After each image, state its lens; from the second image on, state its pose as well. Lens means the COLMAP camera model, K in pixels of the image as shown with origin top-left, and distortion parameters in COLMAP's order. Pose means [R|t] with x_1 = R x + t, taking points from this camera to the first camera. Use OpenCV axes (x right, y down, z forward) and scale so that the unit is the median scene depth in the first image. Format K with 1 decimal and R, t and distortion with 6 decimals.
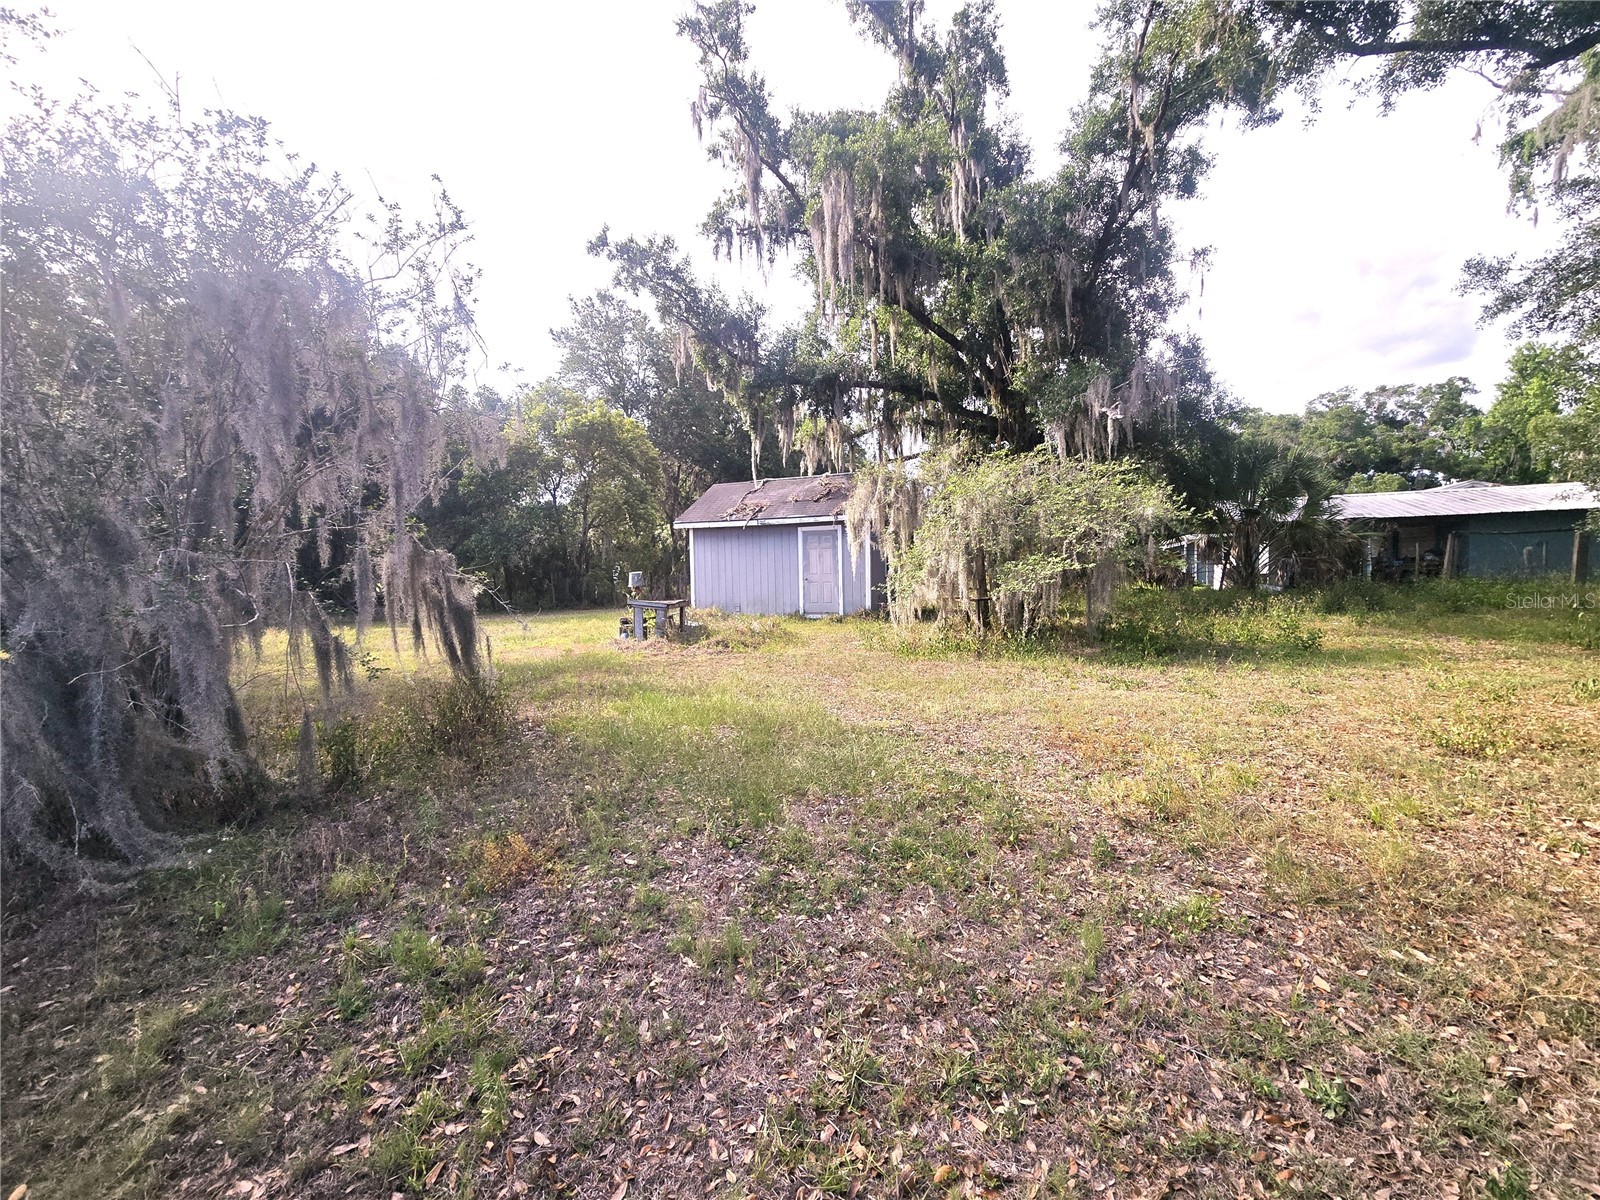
lens RADIAL K [[653.2, 0, 796.1], [0, 653.2, 596.4], [0, 0, 1]] dist [-0.001663, -0.000369]
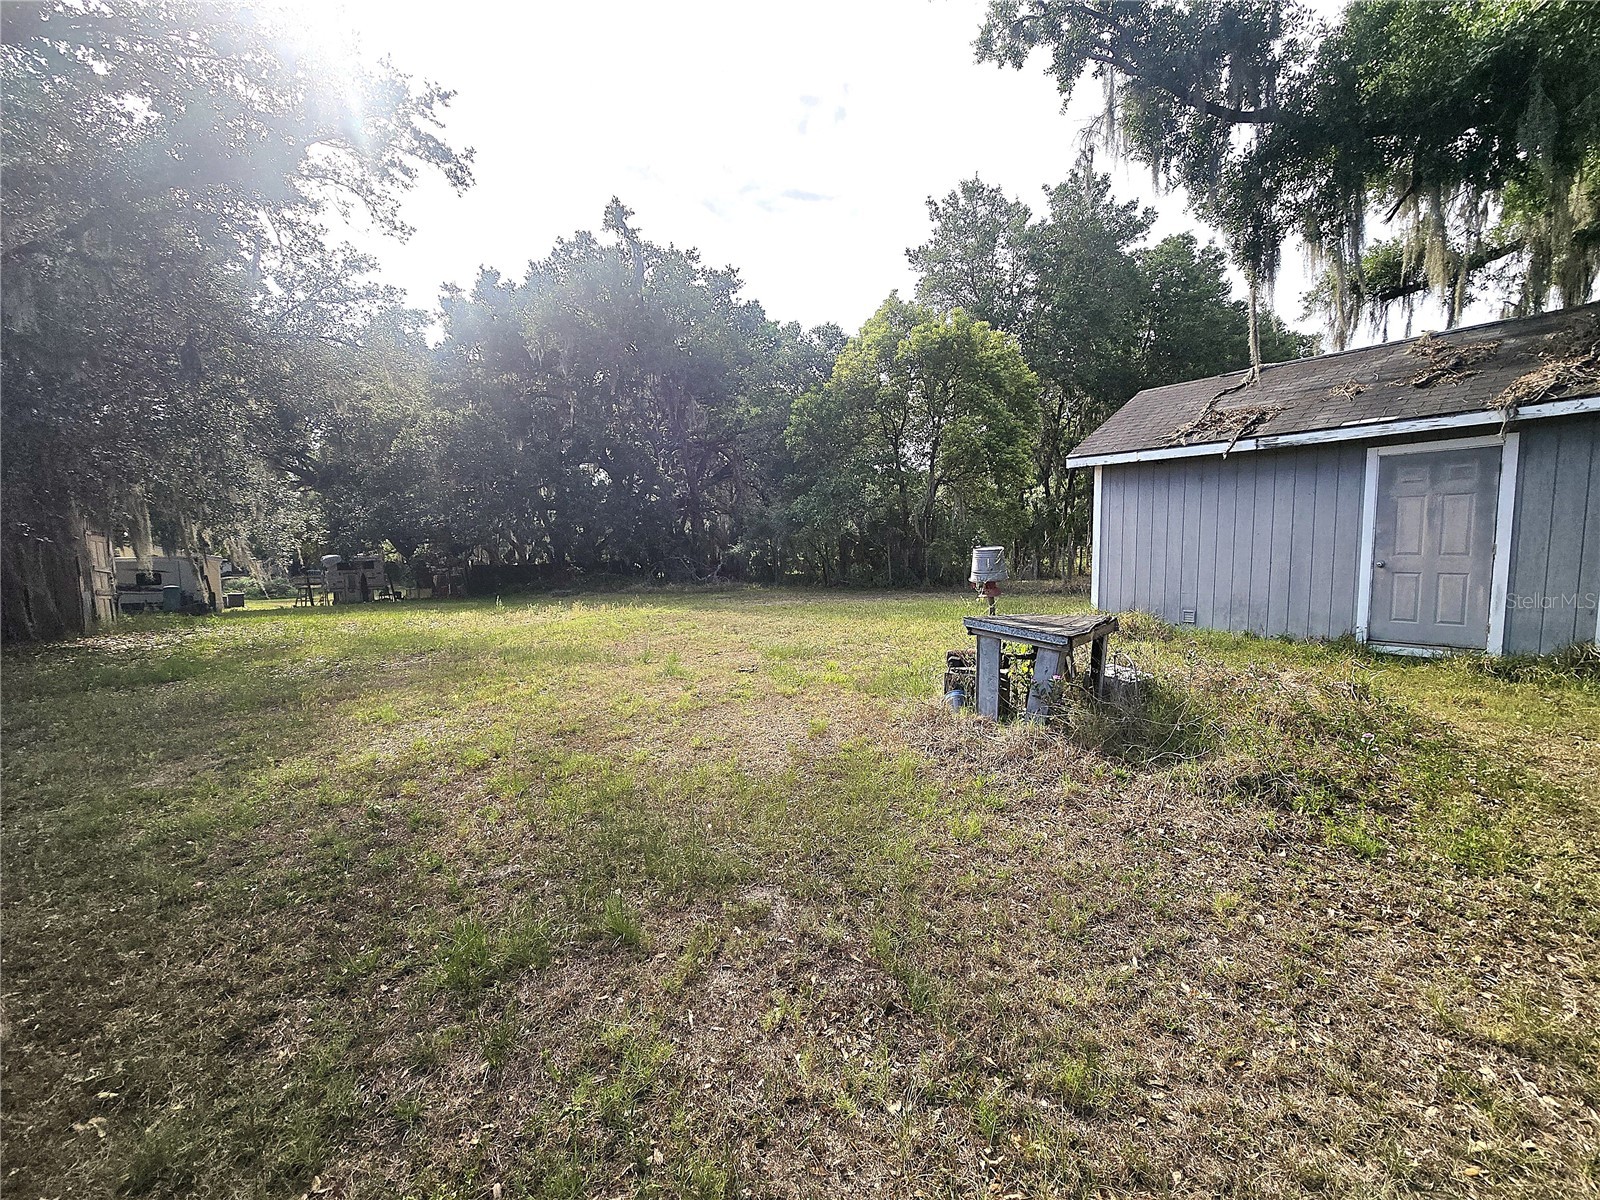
lens RADIAL K [[655.9, 0, 791.7], [0, 655.9, 600.7], [0, 0, 1]] dist [-0.001765, -0.000377]
pose [[0.855016, 0.055415, -0.515632, -0.087748], [-0.027773, 0.997741, 0.061173, -0.016950], [0.517857, -0.037983, 0.854623, 0.373768]]
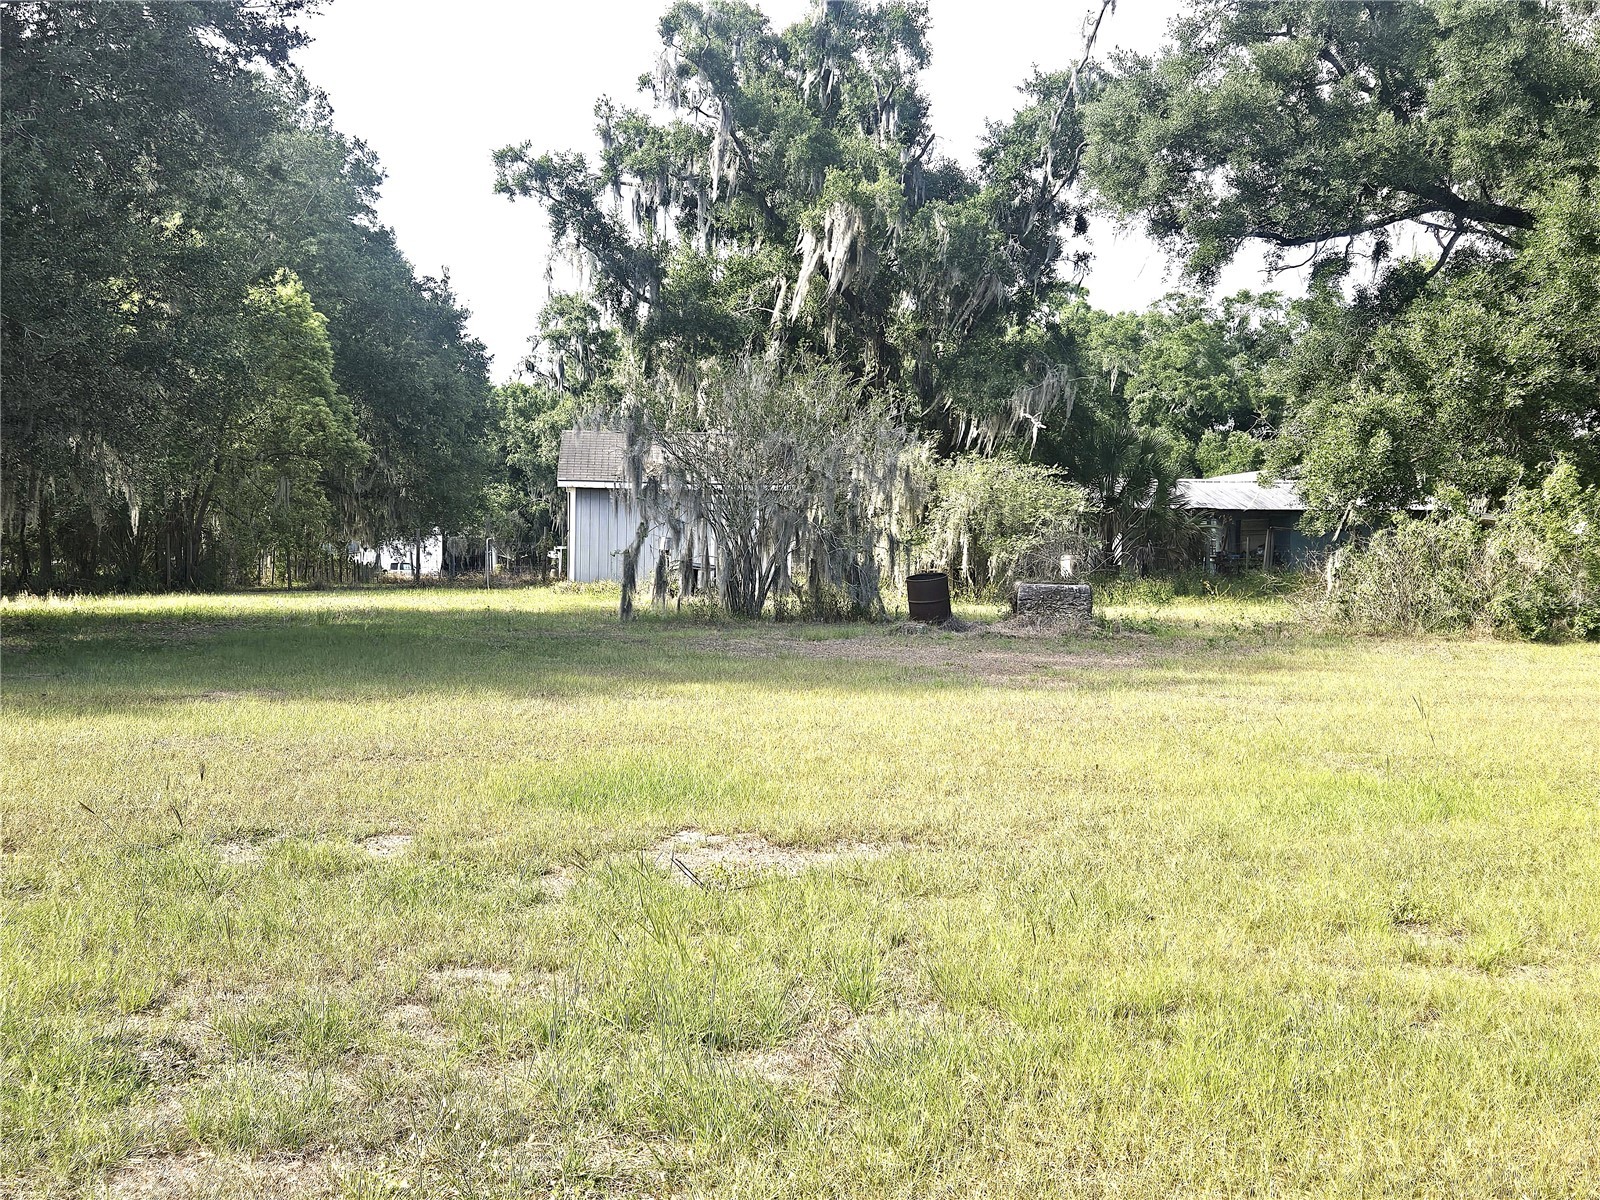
lens RADIAL K [[1865.0, 0, 800.0], [0, 1865.0, 600.0], [0, 0, 1]] dist [0.068153, -0.069898]
pose [[0.884135, 0.018560, 0.466863, -0.999389], [-0.009012, 0.999702, -0.022677, 0.090239], [-0.467145, 0.015842, 0.884039, -1.228295]]
